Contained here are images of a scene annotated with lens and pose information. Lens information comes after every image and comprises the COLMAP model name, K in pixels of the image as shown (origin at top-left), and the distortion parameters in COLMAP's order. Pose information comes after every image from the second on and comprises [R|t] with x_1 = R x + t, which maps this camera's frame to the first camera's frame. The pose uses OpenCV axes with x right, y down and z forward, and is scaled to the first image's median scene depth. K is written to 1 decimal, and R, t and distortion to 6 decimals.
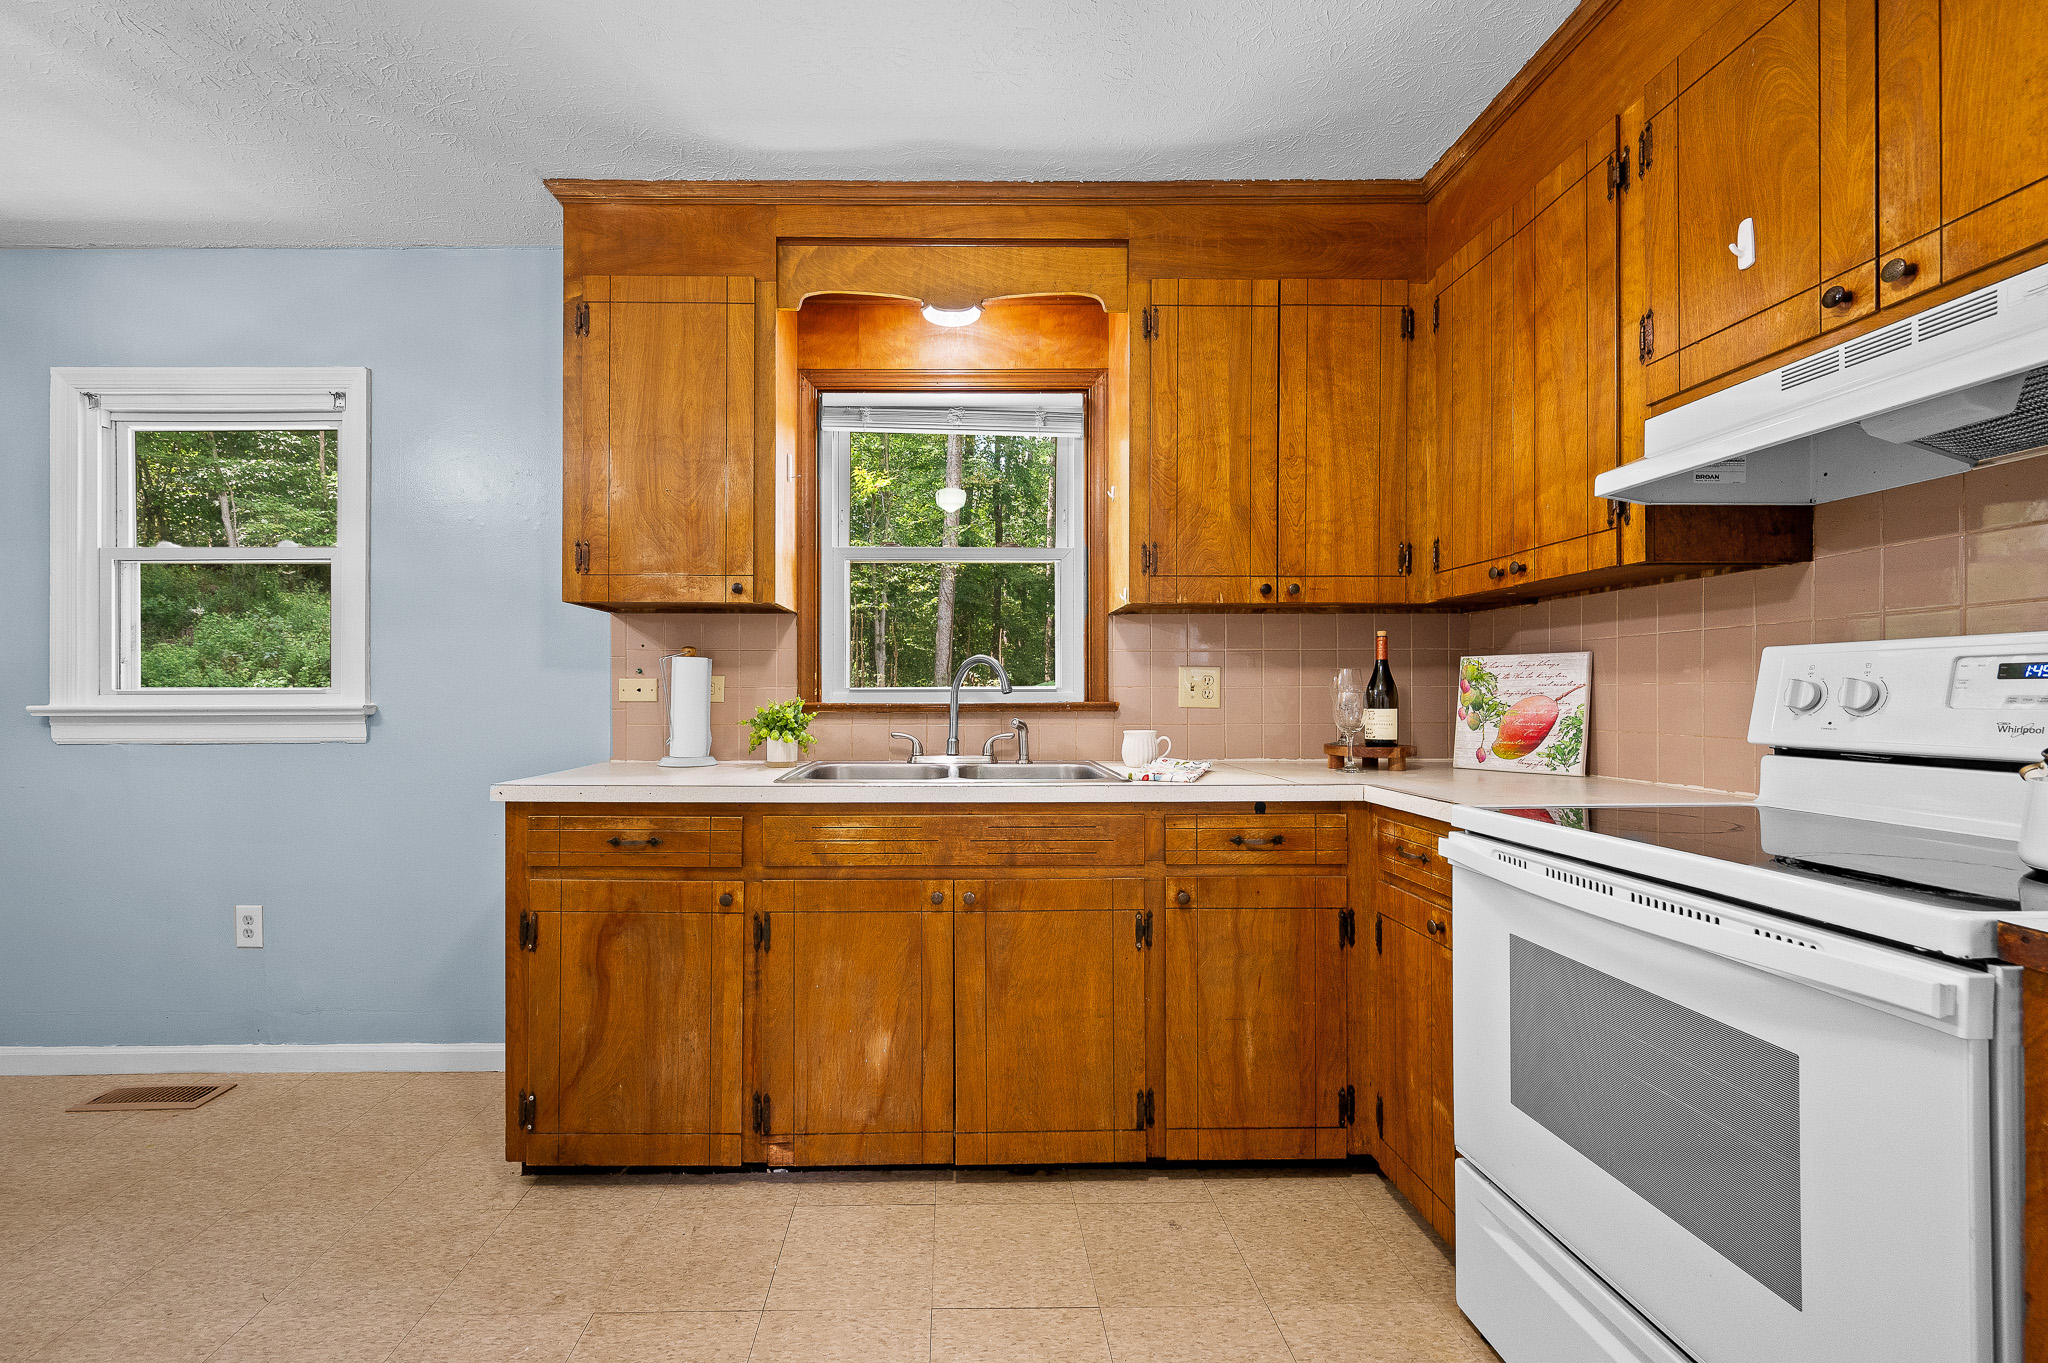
lens RADIAL K [[821.1, 0, 934.4], [0, 821.1, 691.5], [0, 0, 1]] dist [-0.001111, -0.000783]
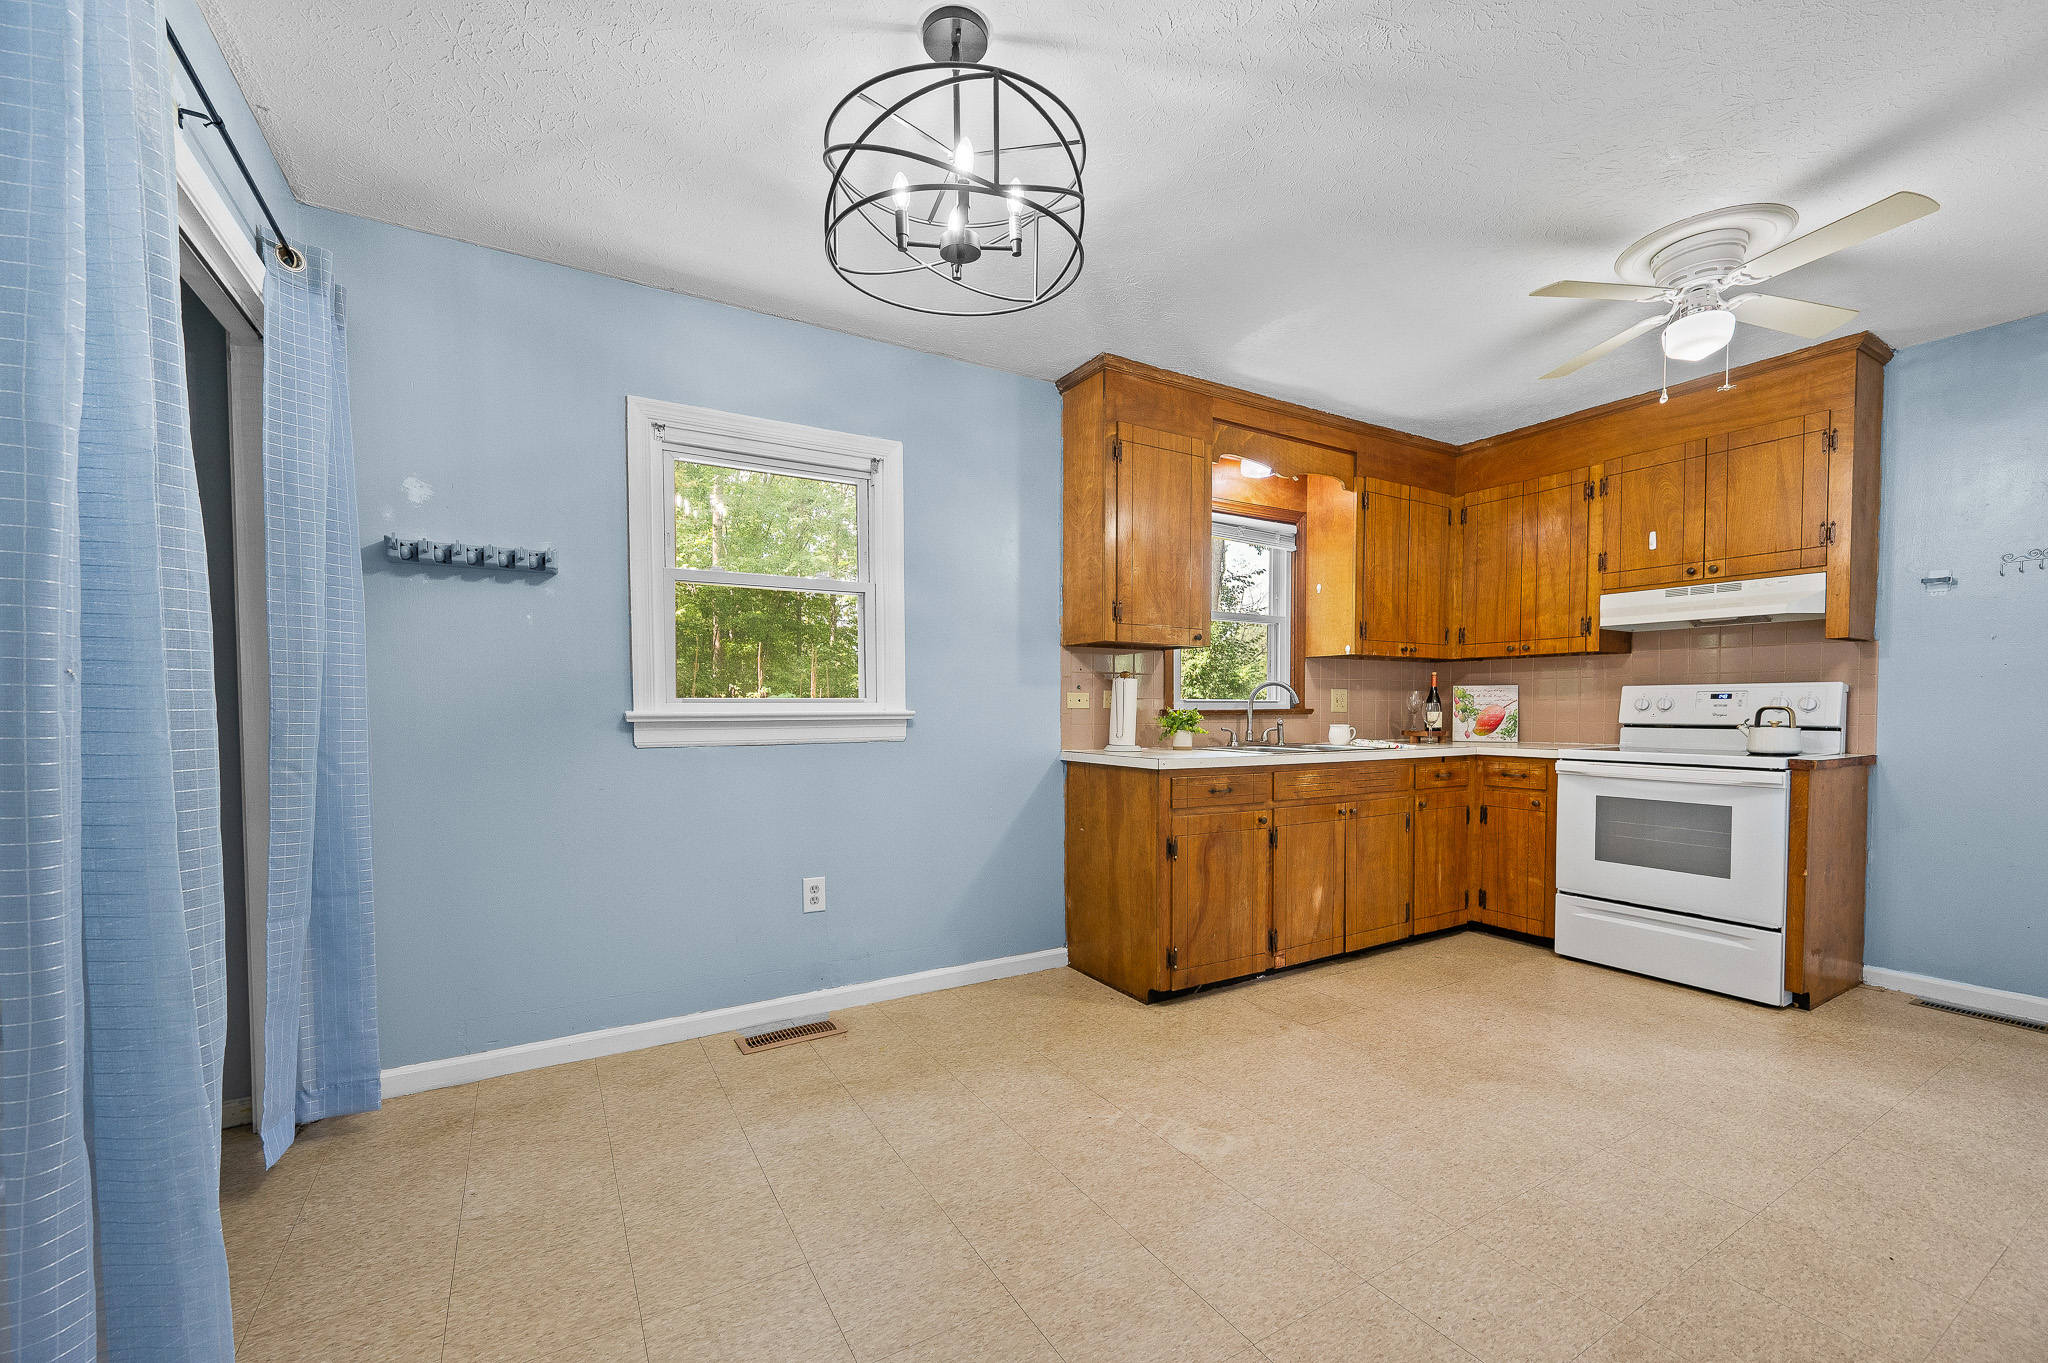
lens RADIAL K [[821.1, 0, 988.0], [0, 821.1, 730.3], [0, 0, 1]] dist [-0.001111, -0.000783]
pose [[0.872867, -0.012706, 0.487792, -1.373138], [-0.002451, 0.999534, 0.030423, 0.008034], [-0.487951, -0.027751, 0.872430, -0.198740]]
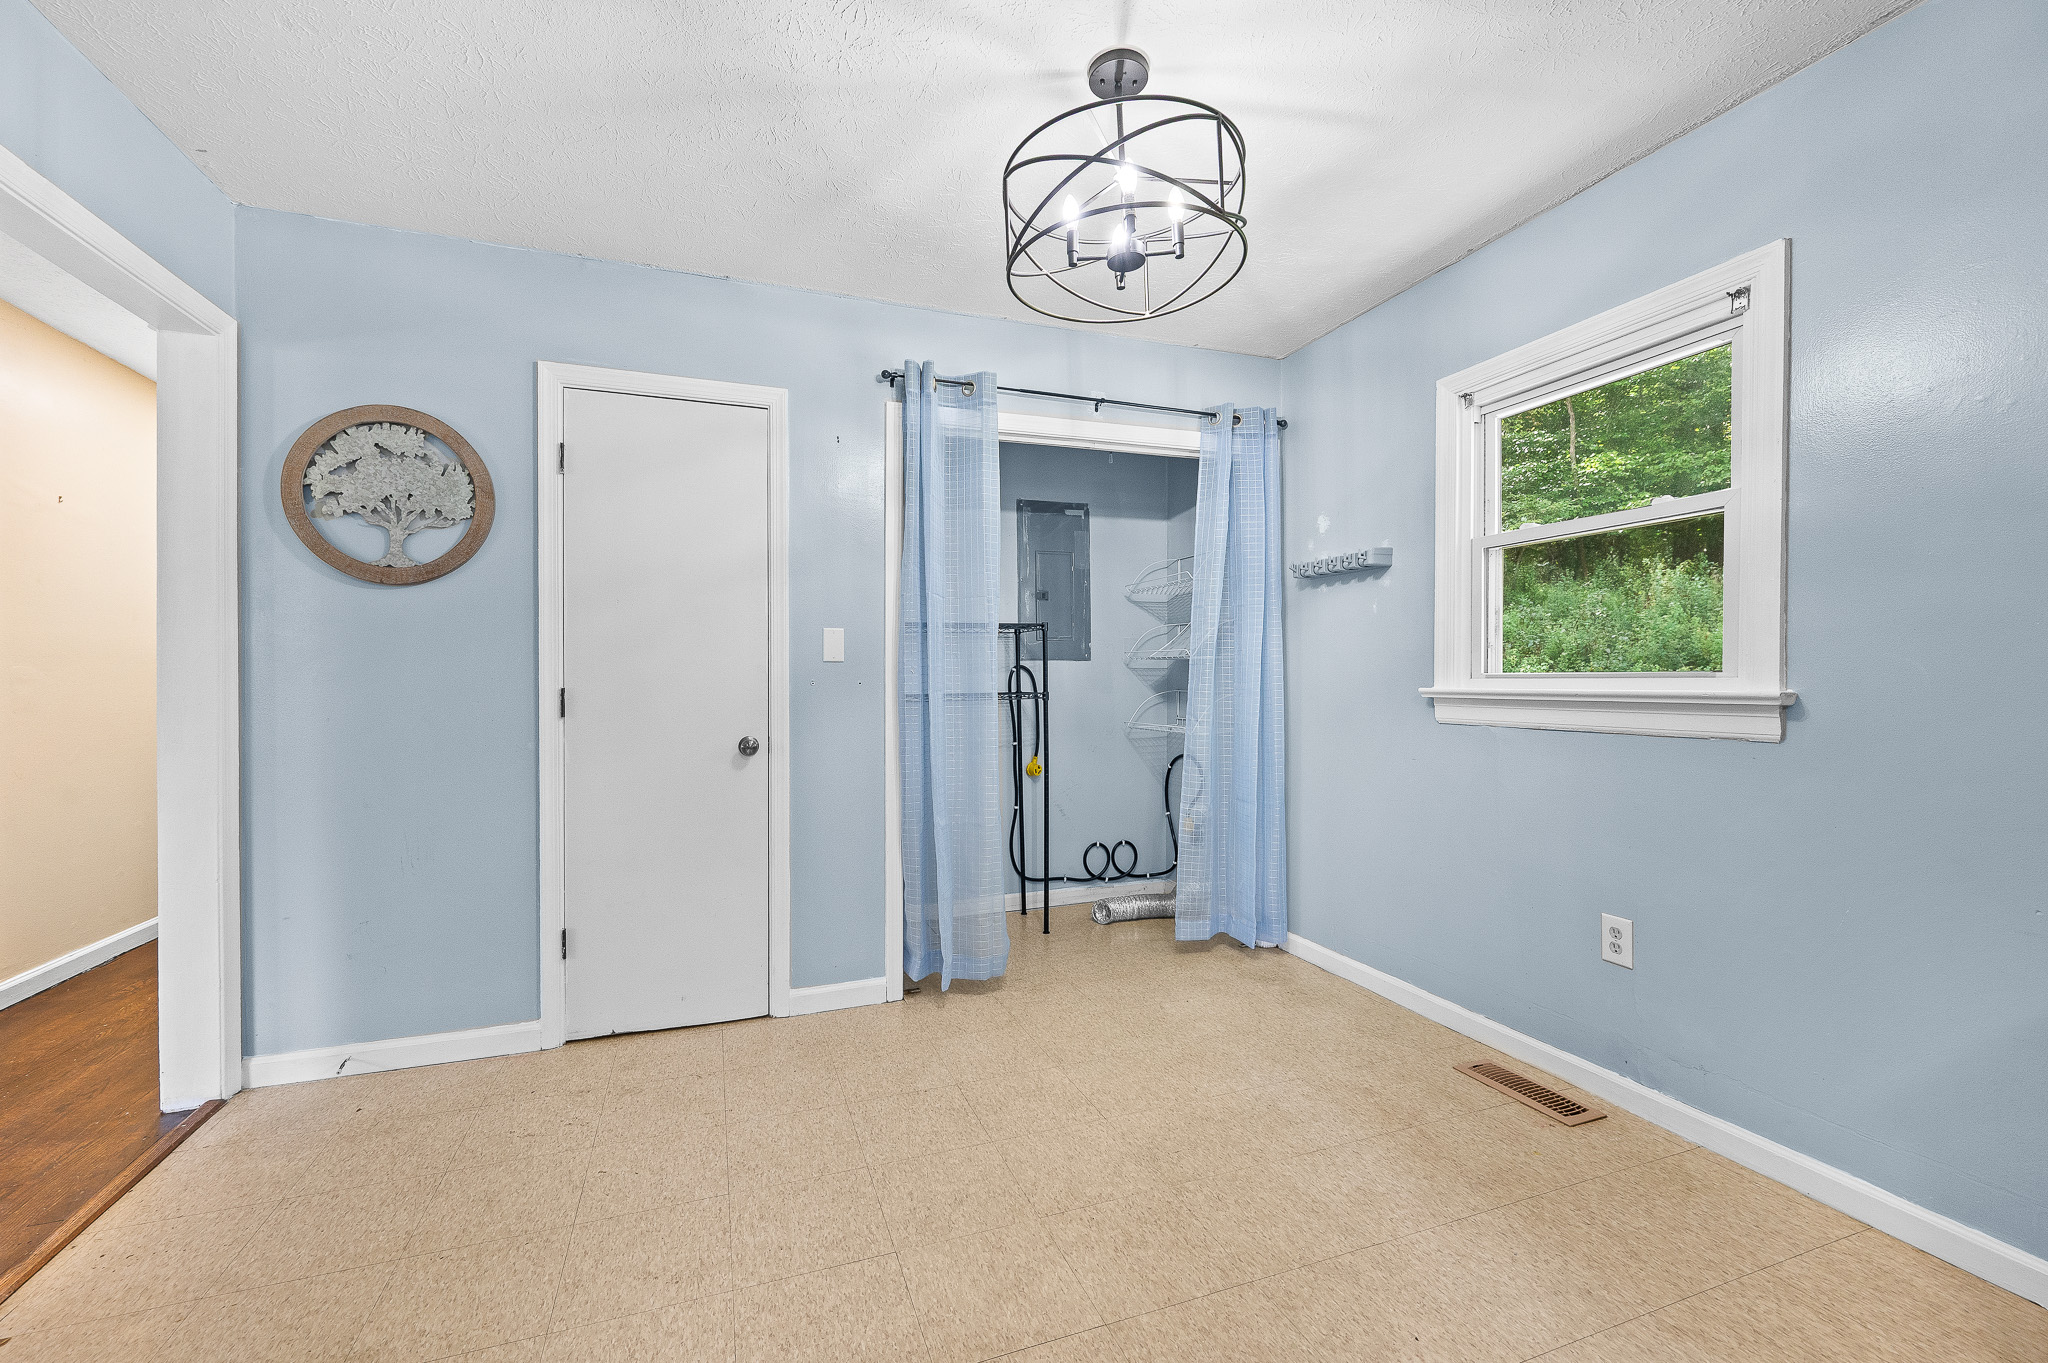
lens RADIAL K [[821.1, 0, 1039.5], [0, 821.1, 688.2], [0, 0, 1]] dist [-0.001111, -0.000783]
pose [[0.362504, 0.013129, -0.931890, -0.275341], [-0.001461, 0.999908, 0.013519, 0.004205], [0.931981, -0.003539, 0.362490, 0.115114]]
